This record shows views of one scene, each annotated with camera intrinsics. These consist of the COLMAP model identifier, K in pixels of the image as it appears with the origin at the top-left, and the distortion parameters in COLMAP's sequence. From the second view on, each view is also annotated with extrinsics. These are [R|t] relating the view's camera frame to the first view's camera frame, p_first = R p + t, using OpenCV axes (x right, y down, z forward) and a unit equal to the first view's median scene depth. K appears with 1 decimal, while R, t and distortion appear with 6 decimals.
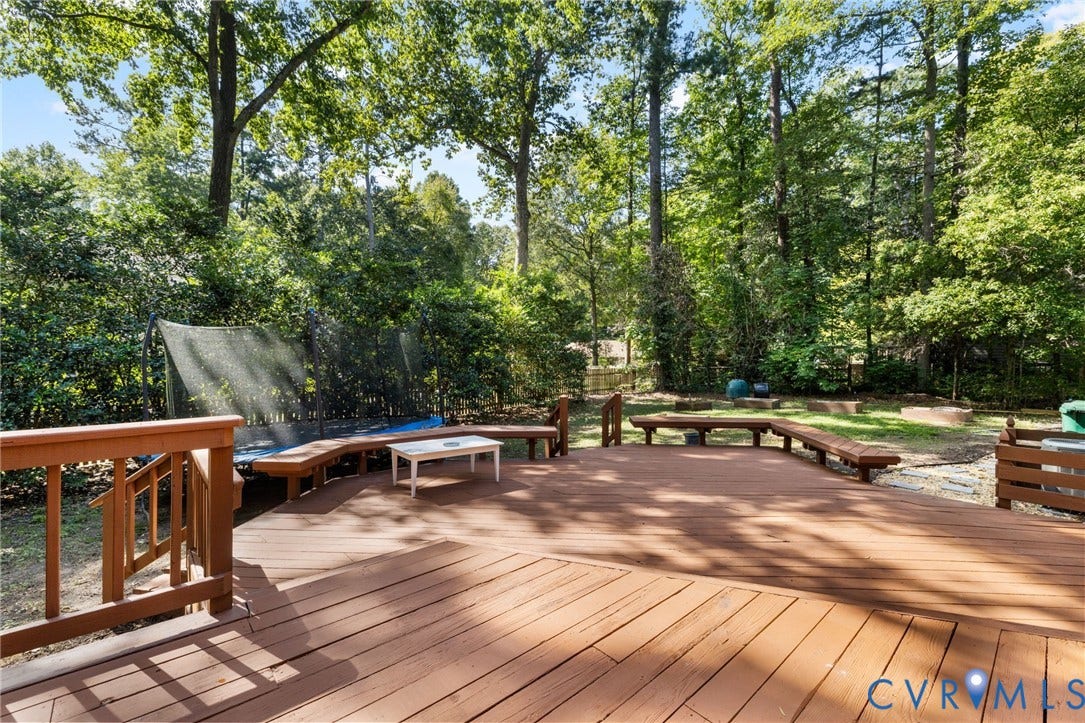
lens RADIAL K [[470.7, 0, 540.3], [0, 470.7, 359.0], [0, 0, 1]] dist [0.000085, 0.000192]
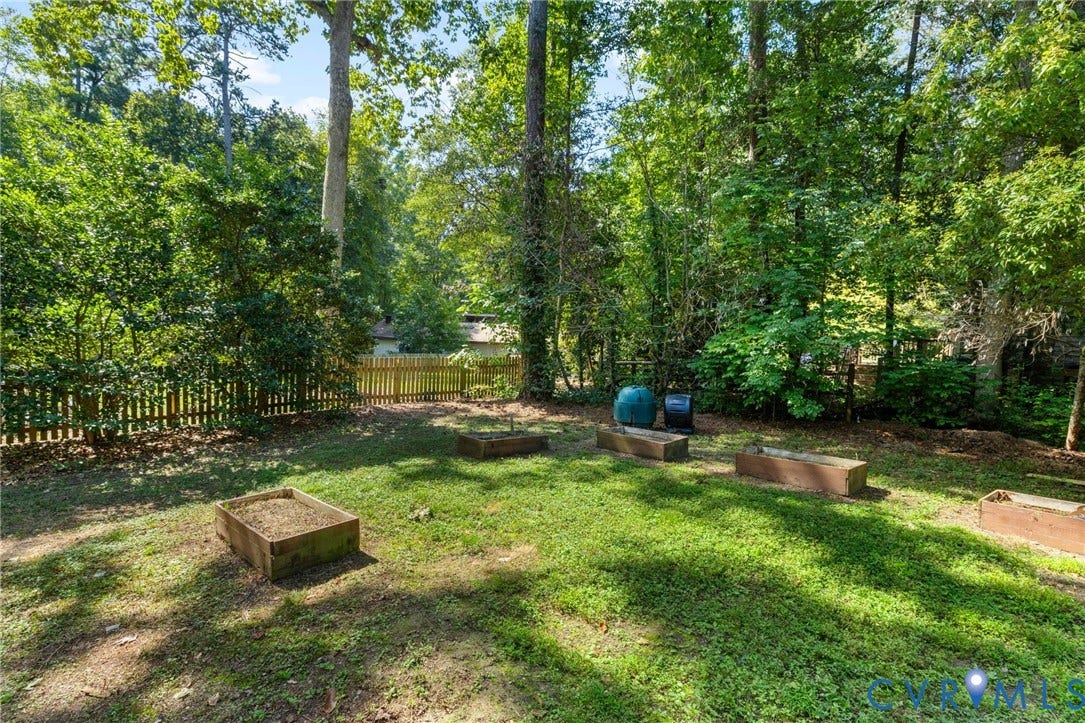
lens RADIAL K [[478.8, 0, 538.6], [0, 478.8, 351.3], [0, 0, 1]] dist [-0.001326, -0.000104]
pose [[0.999412, 0.034059, -0.003993, 0.339983], [-0.034035, 0.999404, 0.005789, 0.004855], [0.004188, -0.005649, 0.999975, 0.504190]]
